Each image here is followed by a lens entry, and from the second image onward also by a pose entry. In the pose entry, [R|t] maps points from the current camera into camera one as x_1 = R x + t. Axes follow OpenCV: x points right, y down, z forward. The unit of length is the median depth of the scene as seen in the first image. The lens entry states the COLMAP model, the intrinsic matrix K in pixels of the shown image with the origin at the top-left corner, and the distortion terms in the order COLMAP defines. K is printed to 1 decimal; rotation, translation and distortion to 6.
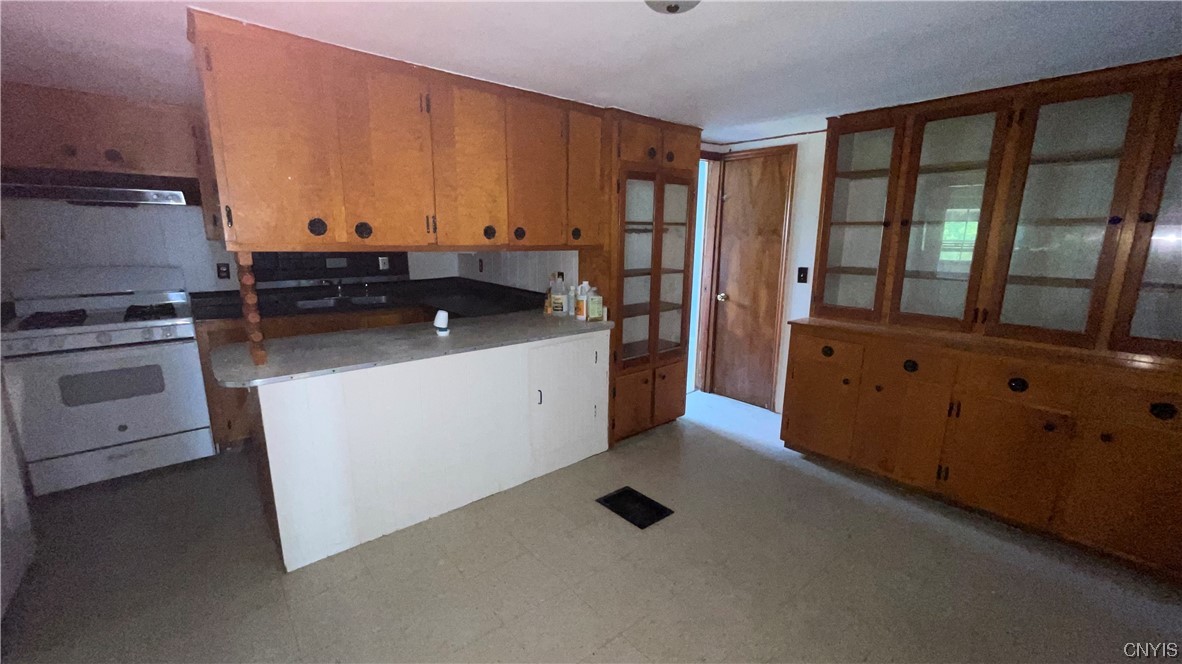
lens RADIAL K [[479.1, 0, 585.2], [0, 479.1, 330.5], [0, 0, 1]] dist [-0.002656, 0.001473]
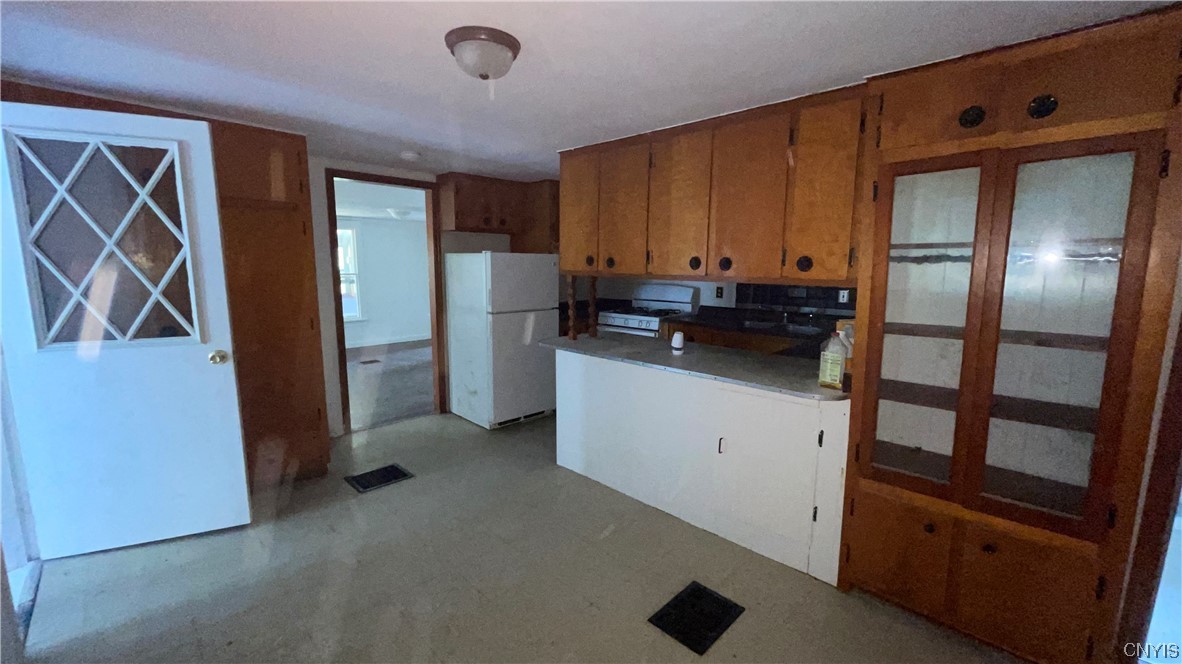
lens RADIAL K [[479.1, 0, 581.3], [0, 479.1, 326.7], [0, 0, 1]] dist [-0.002656, 0.001473]
pose [[0.086806, 0.123997, -0.988478, 0.736198], [-0.200331, 0.974128, 0.104604, -0.117060], [0.975875, 0.188943, 0.109401, 0.605425]]
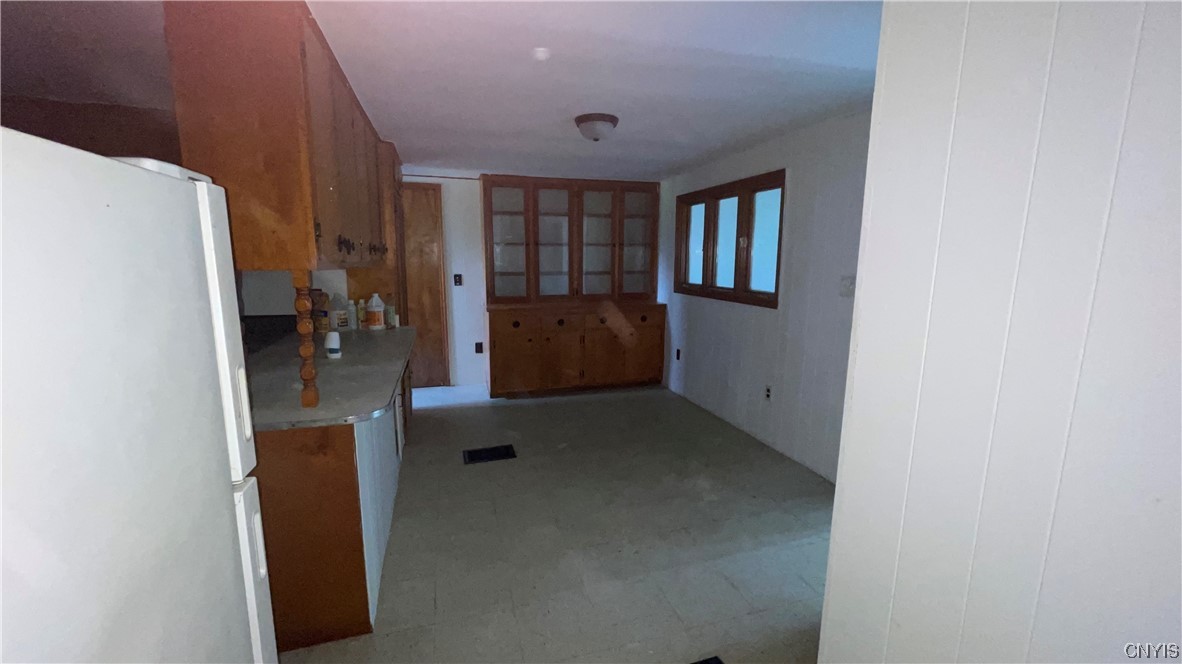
lens RADIAL K [[479.1, 0, 586.9], [0, 479.1, 336.2], [0, 0, 1]] dist [-0.002656, 0.001473]
pose [[0.384233, -0.158489, 0.909531, -0.887456], [0.181207, 0.978939, 0.094032, -0.026020], [-0.905278, 0.128683, 0.404860, 0.167827]]
